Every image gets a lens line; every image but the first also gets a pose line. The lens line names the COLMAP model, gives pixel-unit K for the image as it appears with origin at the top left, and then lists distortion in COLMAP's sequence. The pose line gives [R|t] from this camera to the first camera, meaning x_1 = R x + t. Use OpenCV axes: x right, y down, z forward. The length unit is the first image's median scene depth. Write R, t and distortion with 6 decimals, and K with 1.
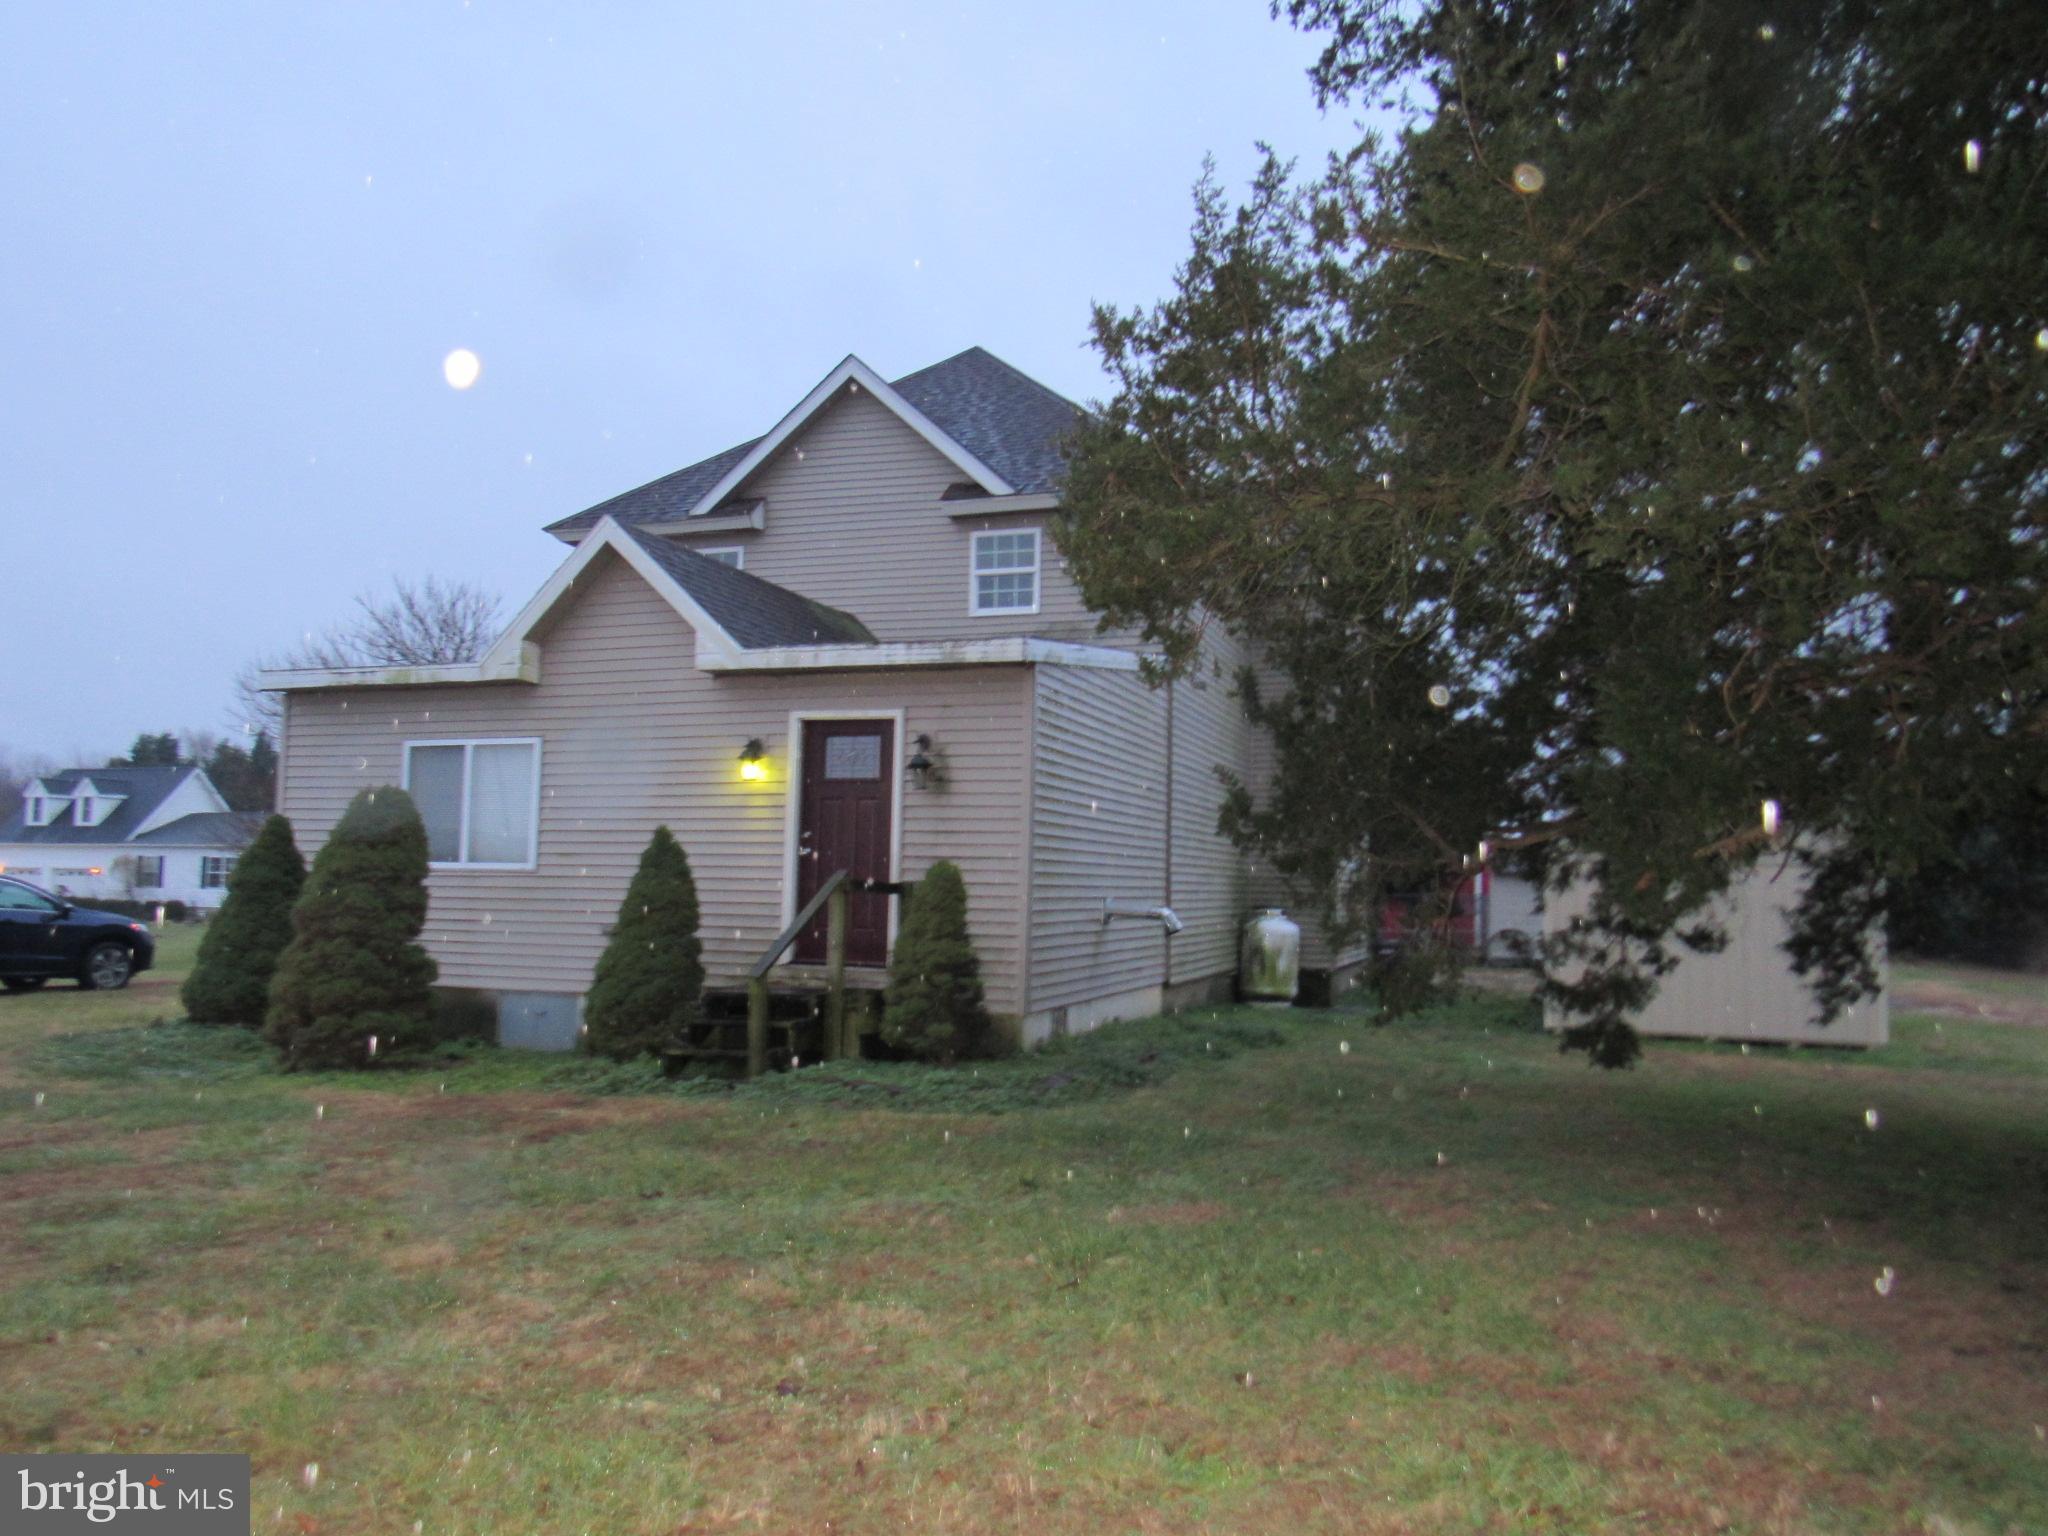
lens RADIAL K [[1459.5, 0, 1030.4], [0, 1459.5, 770.8], [0, 0, 1]] dist [-0.017506, -0.010719]
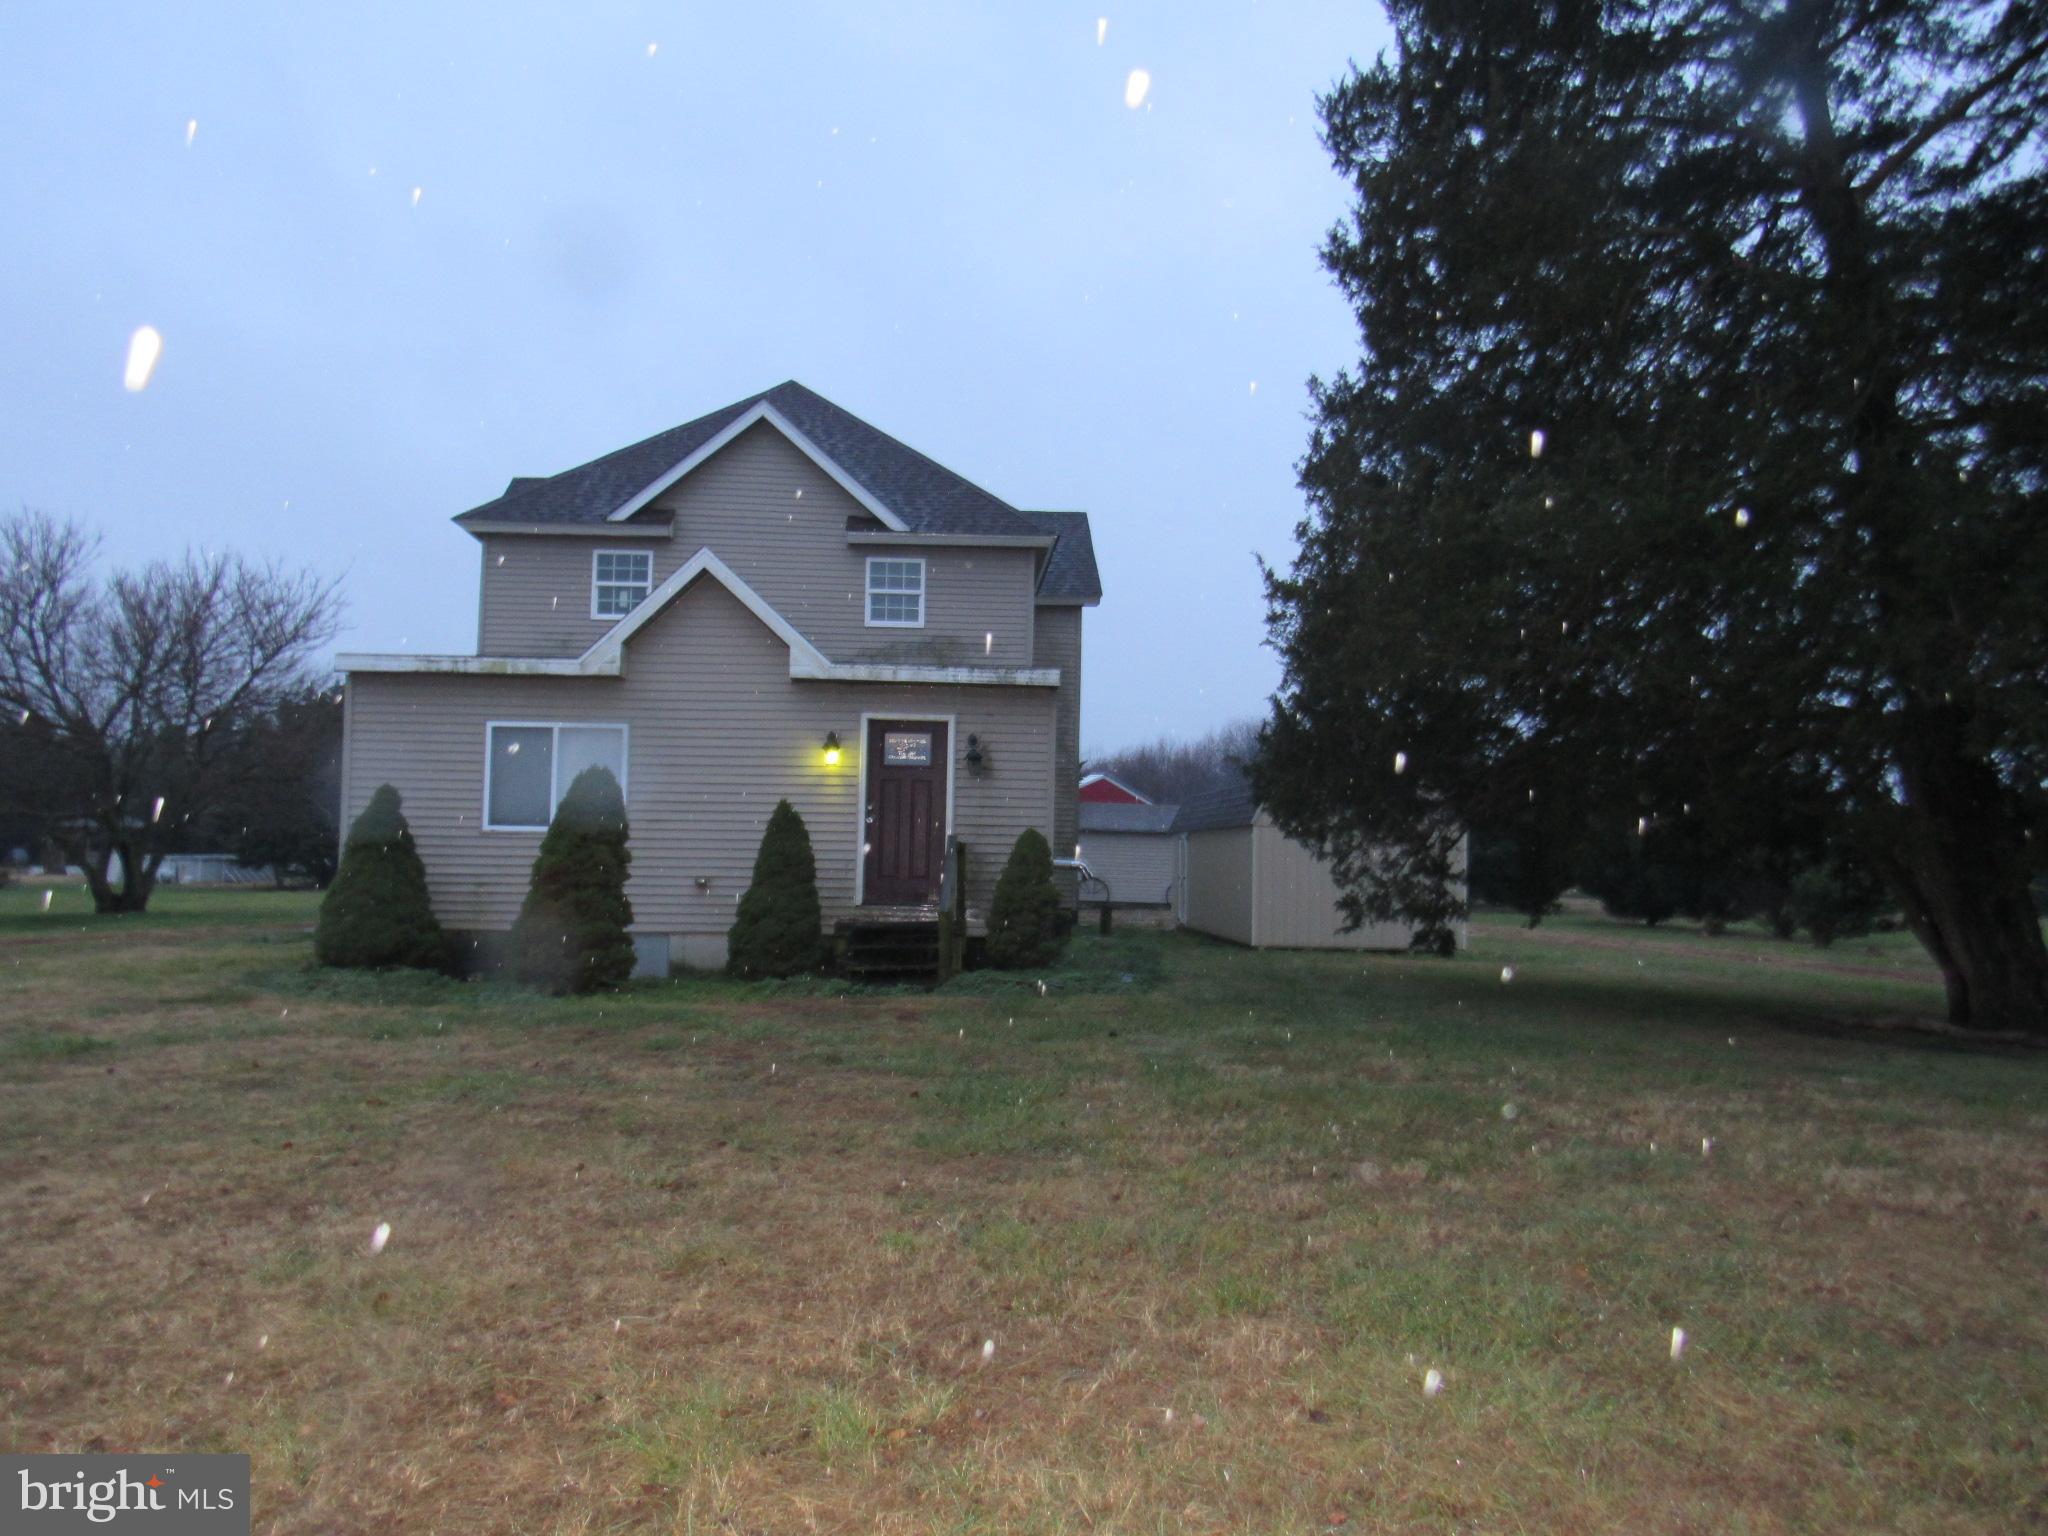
lens RADIAL K [[1459.5, 0, 1018.2], [0, 1459.5, 766.1], [0, 0, 1]] dist [-0.017506, -0.010719]
pose [[0.928360, 0.020448, 0.371118, -0.514611], [-0.030162, 0.999337, 0.020390, -0.023377], [-0.370455, -0.030123, 0.928362, -0.263196]]
